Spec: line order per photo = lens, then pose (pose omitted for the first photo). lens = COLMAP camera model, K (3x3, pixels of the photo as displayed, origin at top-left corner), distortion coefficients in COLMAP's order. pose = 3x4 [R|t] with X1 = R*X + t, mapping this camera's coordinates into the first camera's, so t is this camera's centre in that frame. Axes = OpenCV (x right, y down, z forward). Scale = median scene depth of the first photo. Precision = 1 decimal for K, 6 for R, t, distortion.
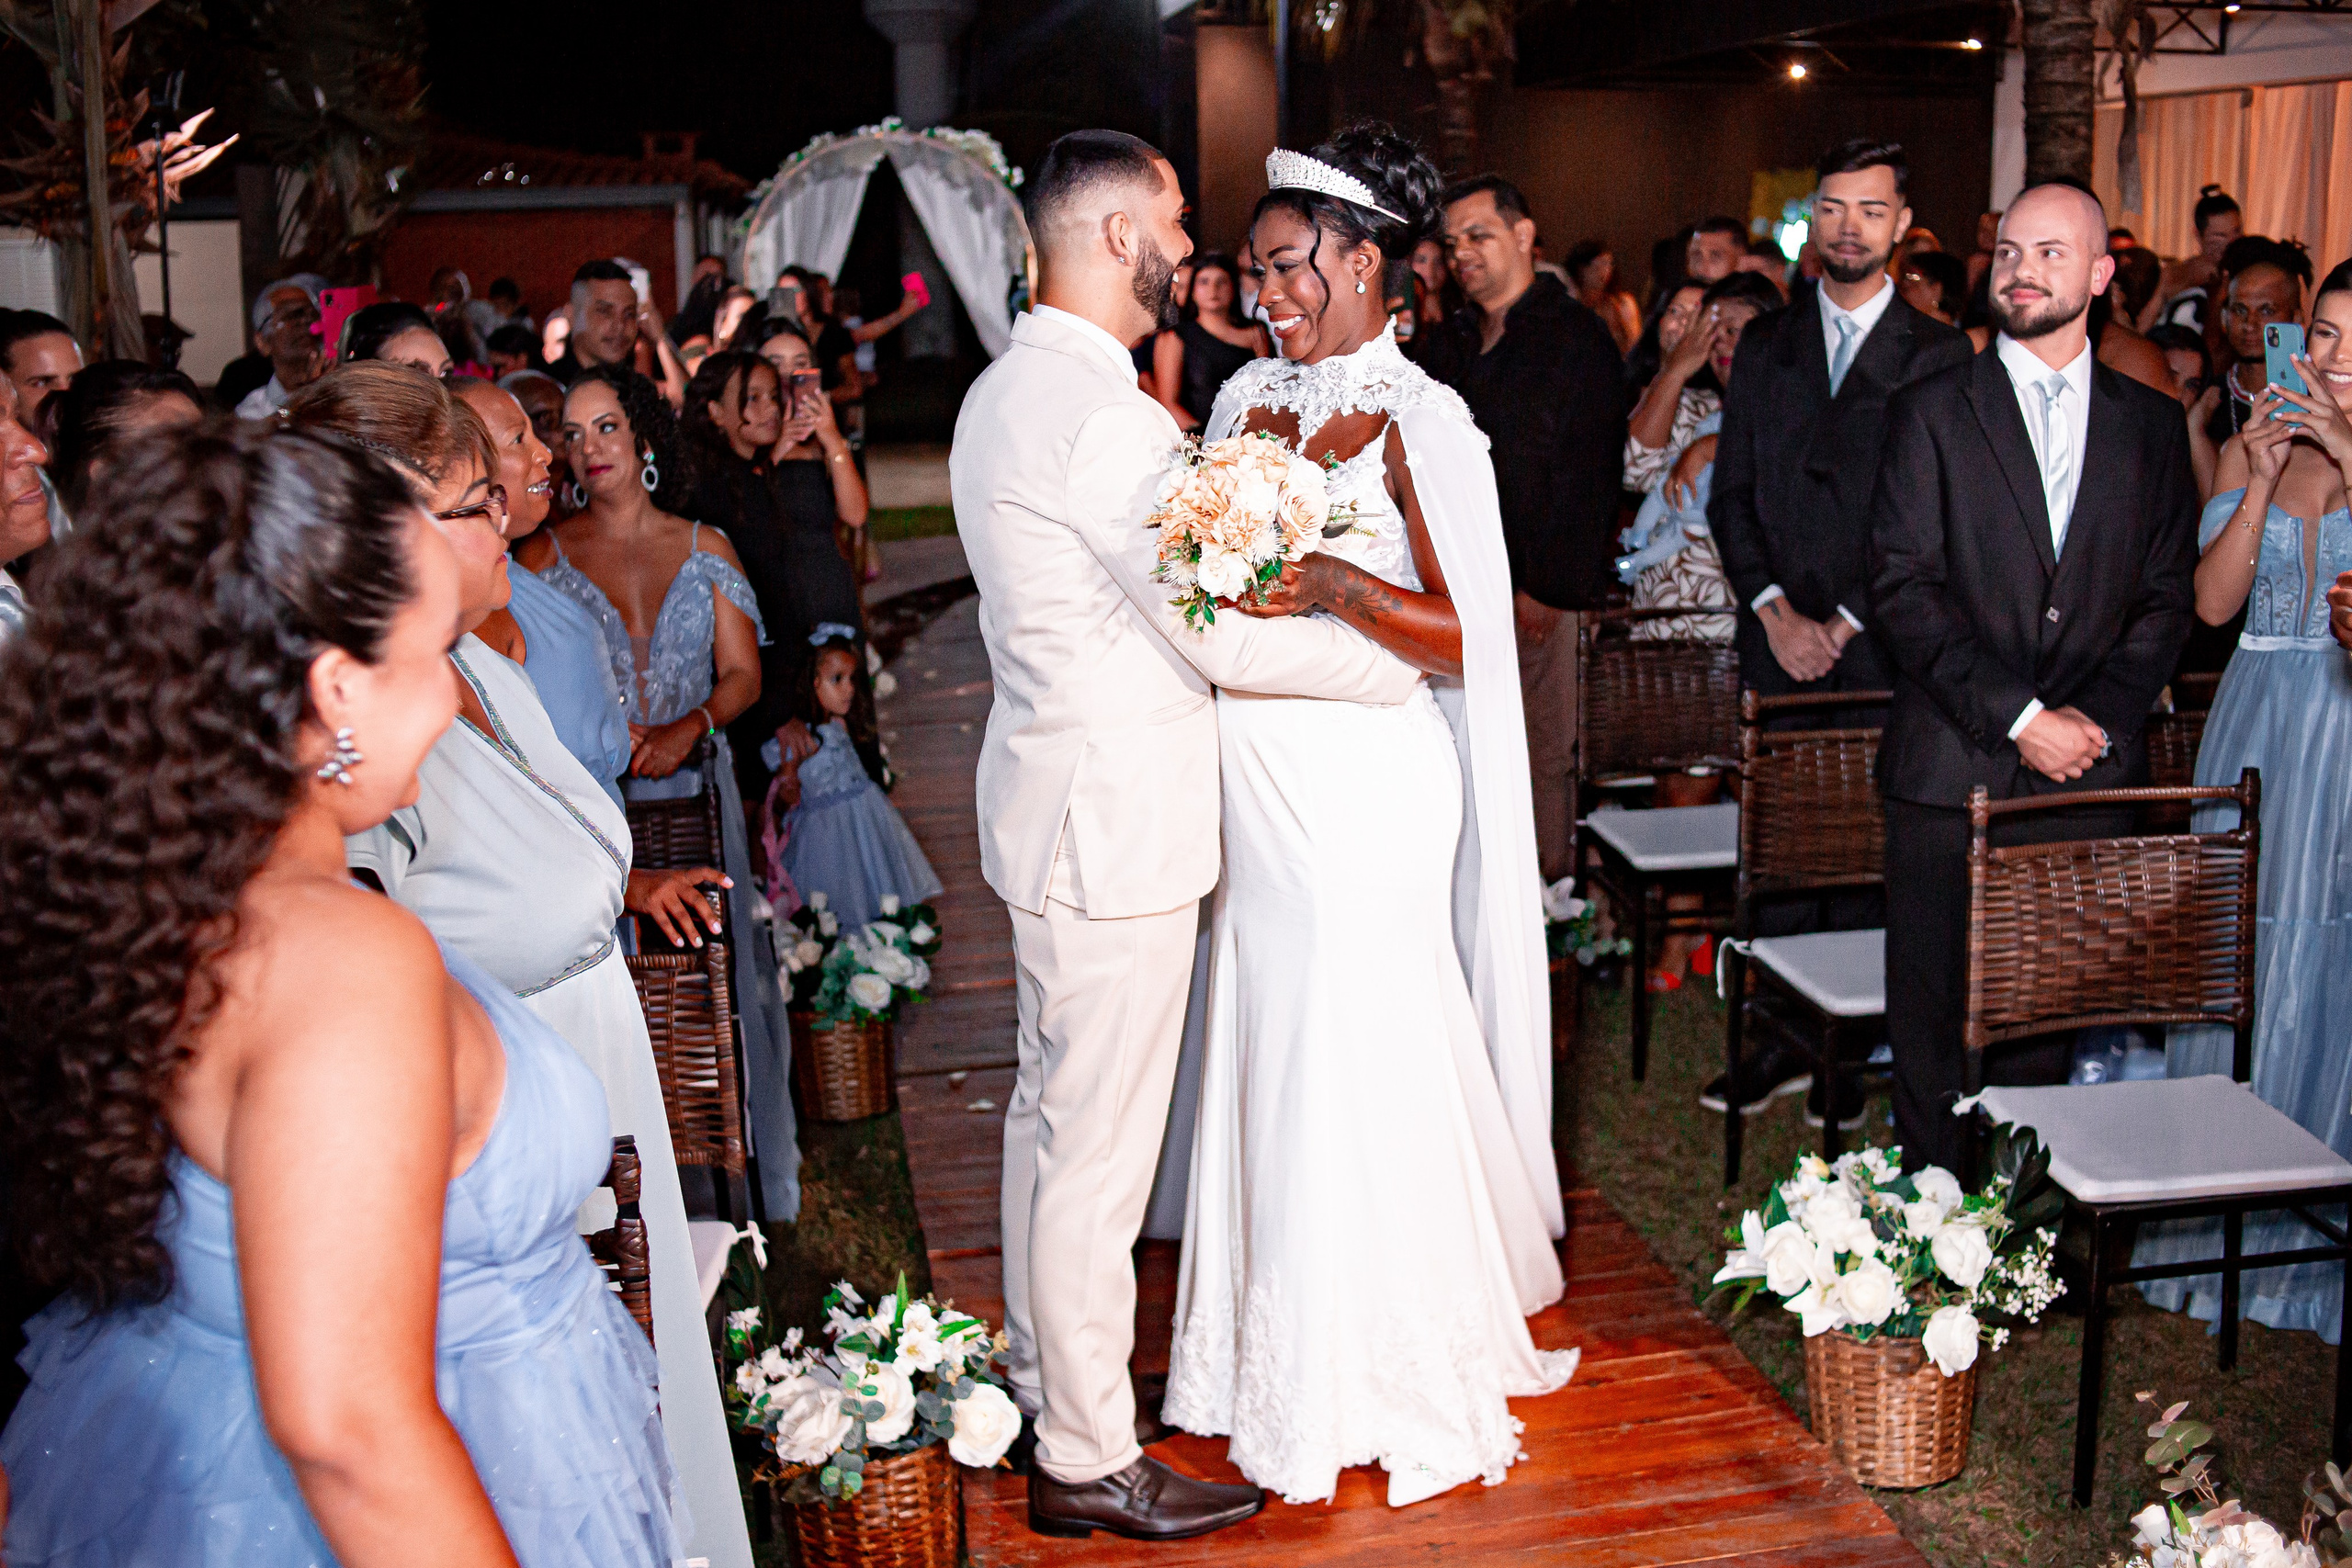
lens RADIAL K [[2523.3, 0, 1184.5], [0, 2523.3, 778.6], [0, 0, 1]] dist [-0.133178, 0.045613]
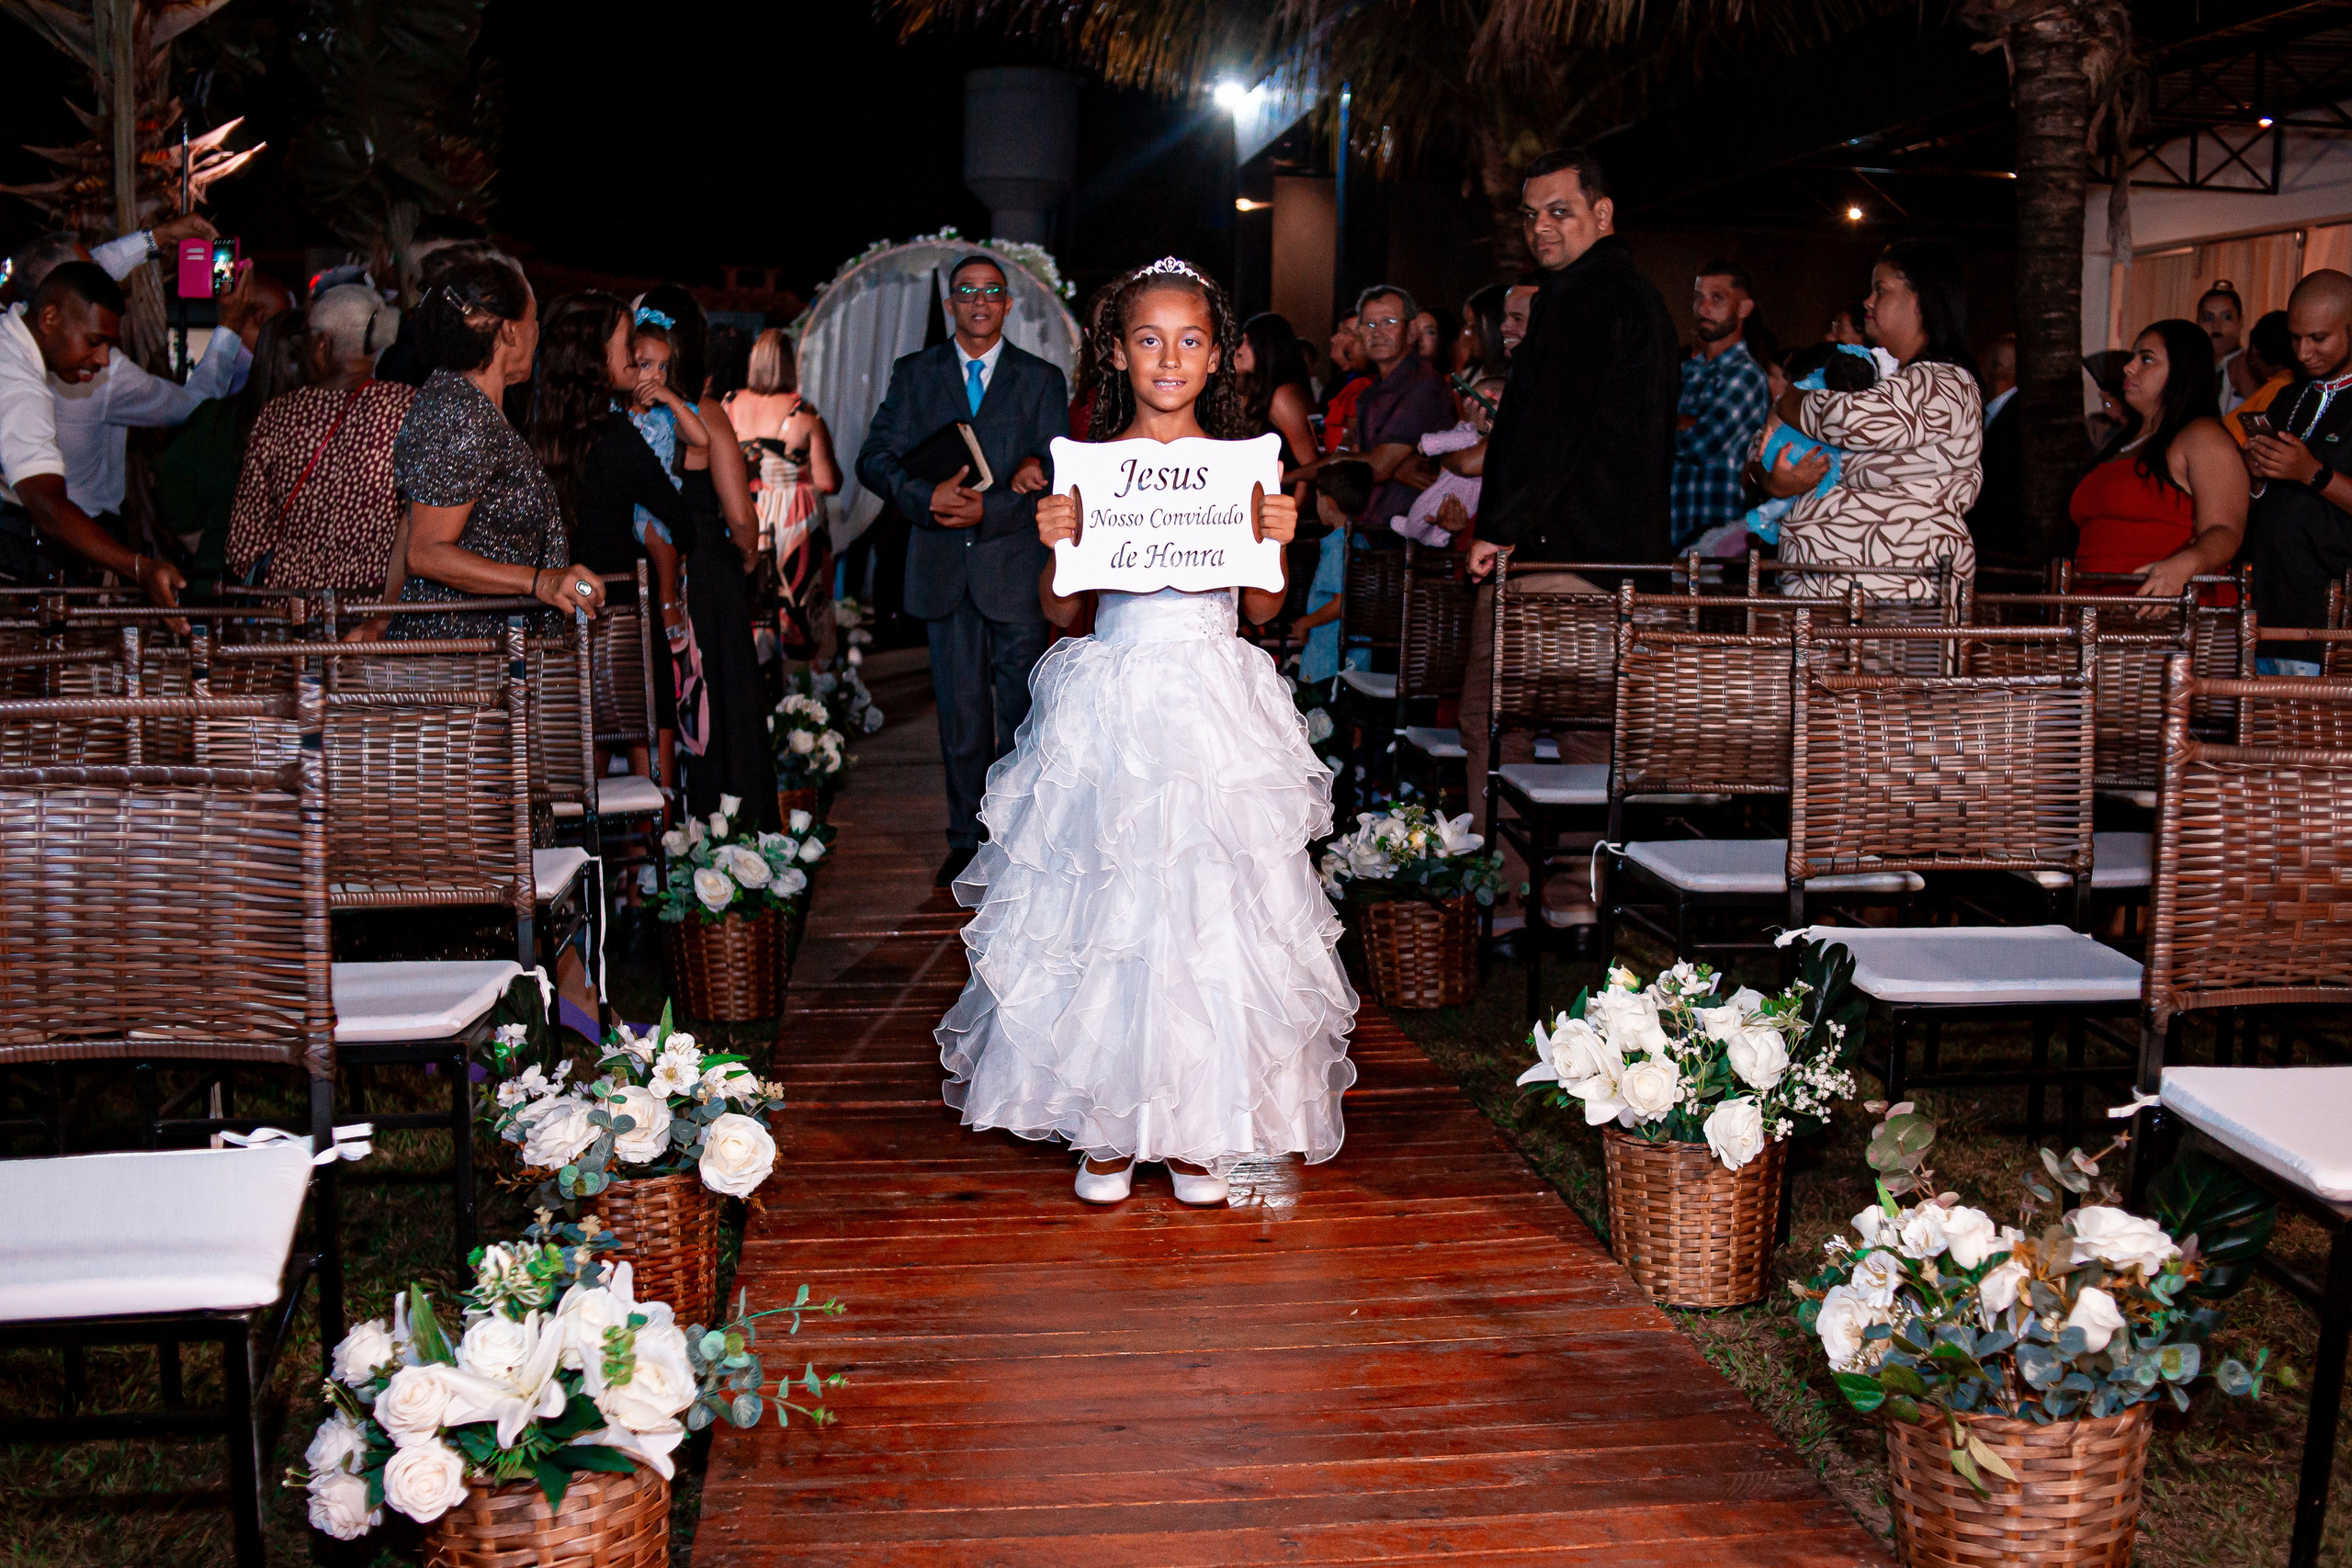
lens RADIAL K [[2554.8, 0, 1187.6], [0, 2554.8, 787.1], [0, 0, 1]] dist [-0.125501, 0.039767]
pose [[0.998270, 0.039887, -0.043208, 0.119060], [-0.043512, 0.995302, -0.086489, 0.168763], [0.039555, 0.088220, 0.995315, -0.008688]]
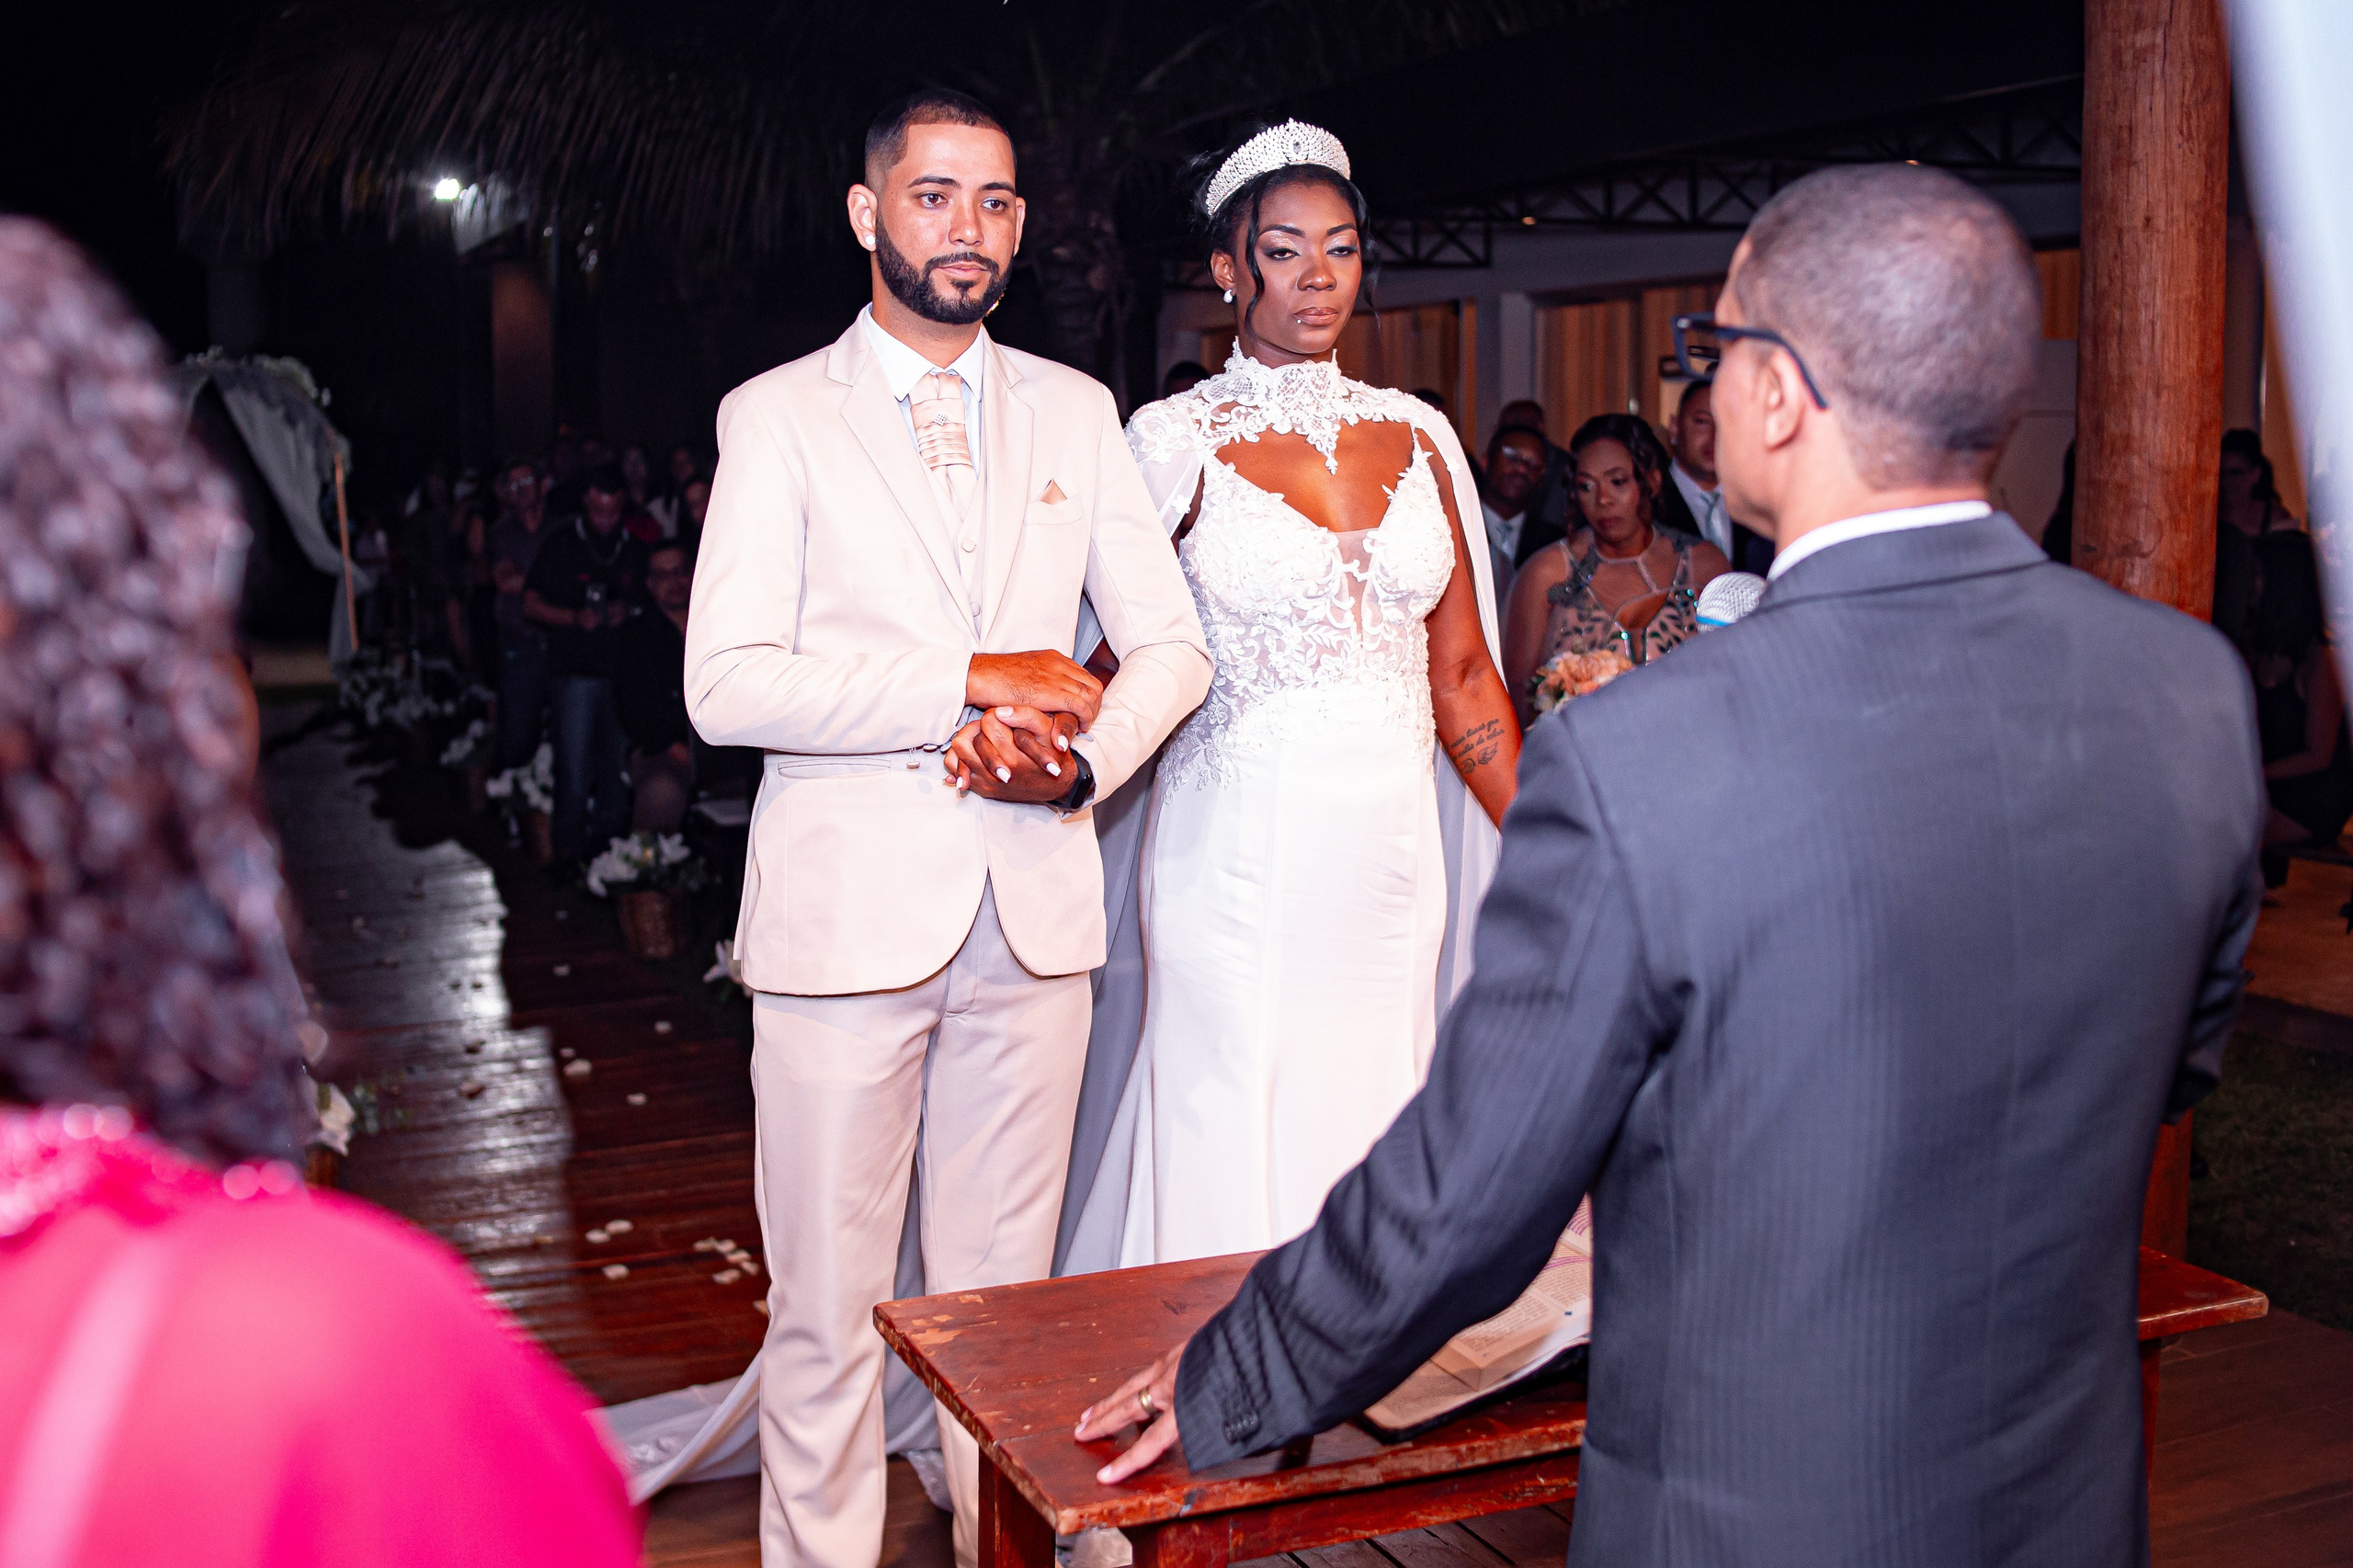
lens RADIAL K [[2720.7, 0, 1173.3], [0, 2720.7, 777.8], [0, 0, 1]] dist [-0.135658, 0.041750]
pose [[0.972259, -0.028732, 0.232134, 0.082774], [0.050122, 0.994966, -0.086778, 0.235797], [-0.228472, 0.096005, 0.968805, -1.039440]]
